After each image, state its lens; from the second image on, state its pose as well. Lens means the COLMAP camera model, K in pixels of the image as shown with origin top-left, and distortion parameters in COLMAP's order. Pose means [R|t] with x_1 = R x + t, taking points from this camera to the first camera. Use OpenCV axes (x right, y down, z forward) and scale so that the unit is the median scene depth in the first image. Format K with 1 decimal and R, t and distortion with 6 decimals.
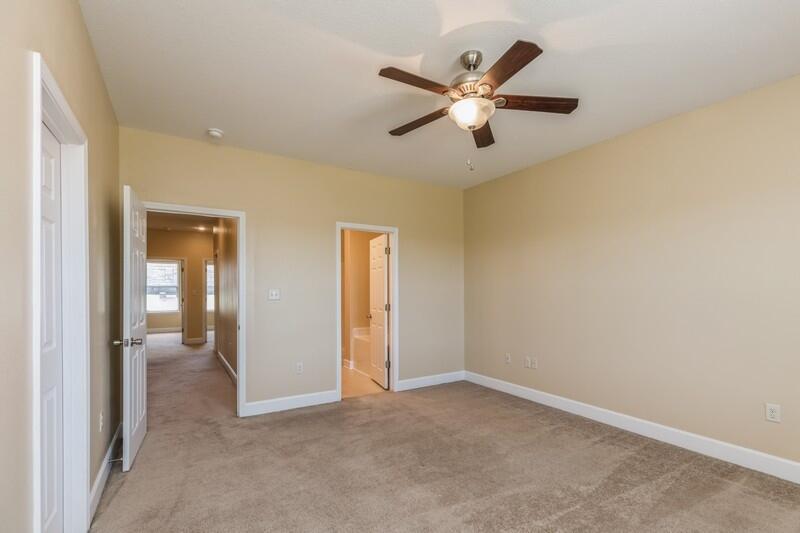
lens RADIAL K [[373.1, 0, 402.0], [0, 373.1, 290.5], [0, 0, 1]] dist [0.000657, -0.000080]
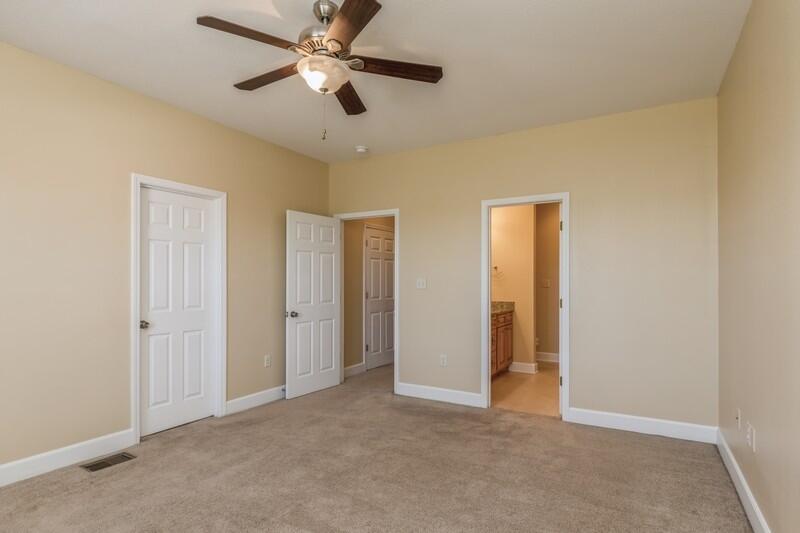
lens RADIAL K [[421.5, 0, 395.7], [0, 421.5, 281.4], [0, 0, 1]] dist [0.002392, 0.000477]
pose [[0.473426, 0.002654, -0.880830, 0.683669], [-0.001364, 0.999996, 0.002280, 0.002289], [0.880832, 0.000122, 0.473428, 0.414388]]
